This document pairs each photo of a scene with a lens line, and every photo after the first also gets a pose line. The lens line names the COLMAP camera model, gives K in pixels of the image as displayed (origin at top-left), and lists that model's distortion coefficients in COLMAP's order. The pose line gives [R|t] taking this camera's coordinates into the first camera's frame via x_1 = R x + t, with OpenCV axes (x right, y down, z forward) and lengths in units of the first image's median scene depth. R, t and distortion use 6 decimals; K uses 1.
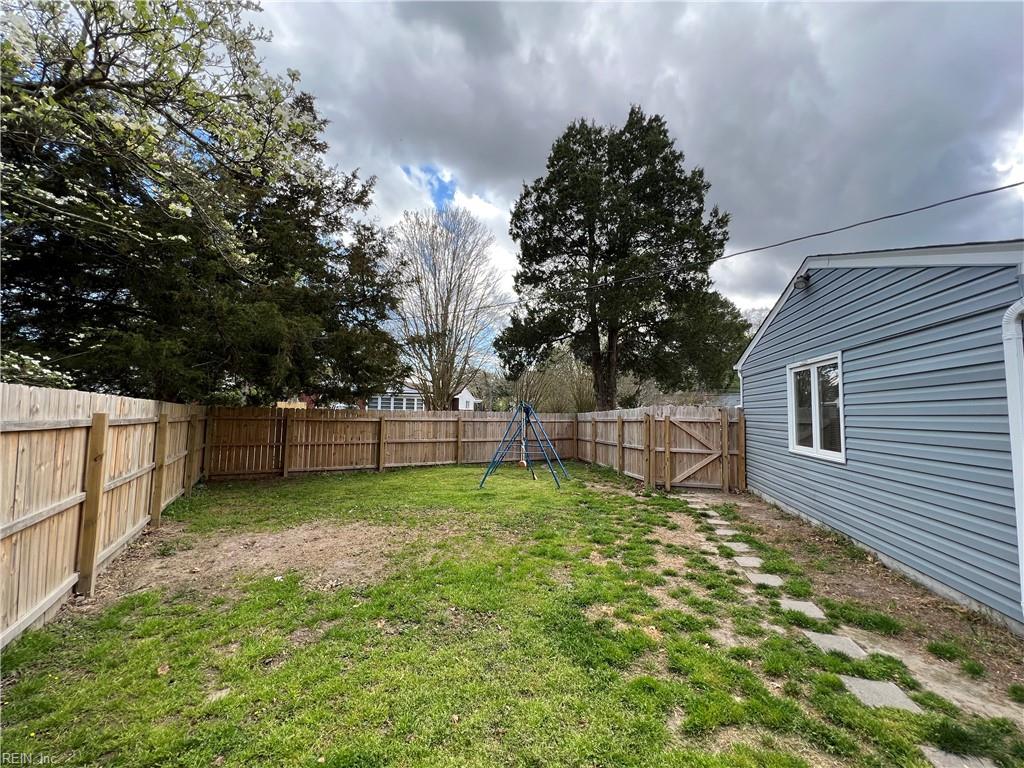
lens RADIAL K [[410.8, 0, 510.7], [0, 410.8, 384.9], [0, 0, 1]] dist [-0.003308, 0.000943]
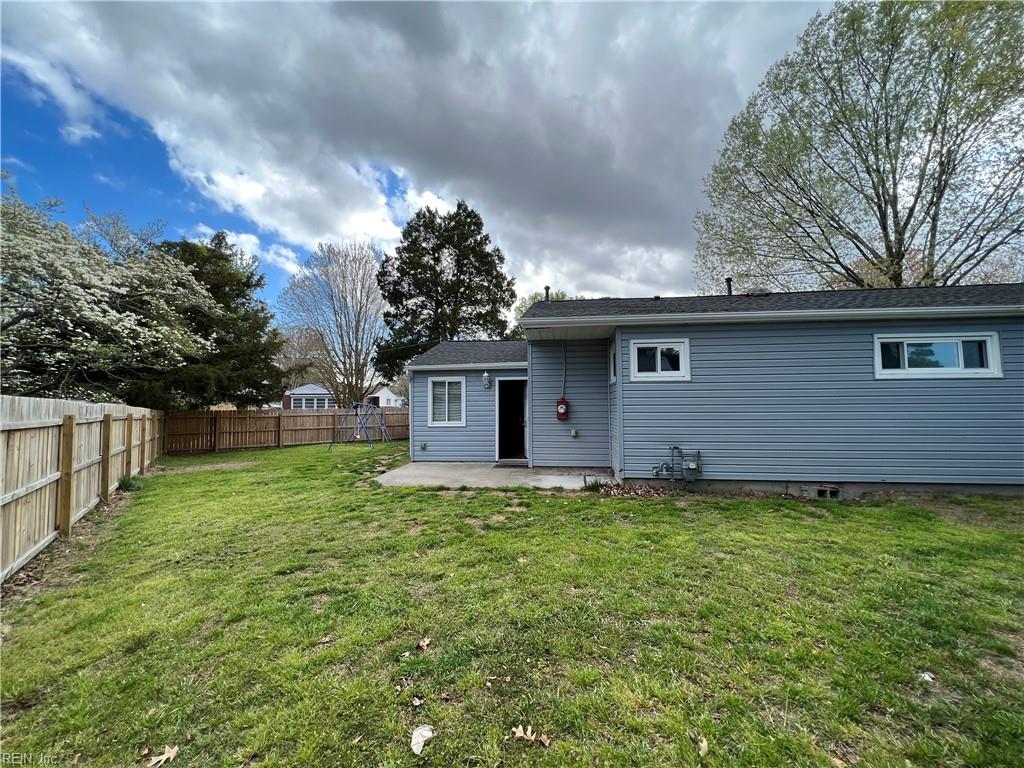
lens RADIAL K [[410.8, 0, 514.2], [0, 410.8, 385.9], [0, 0, 1]] dist [-0.003308, 0.000943]
pose [[0.993396, -0.012999, 0.113996, 0.310233], [0.011262, 0.999811, 0.015865, -0.033492], [-0.114180, -0.014476, 0.993355, -0.516306]]
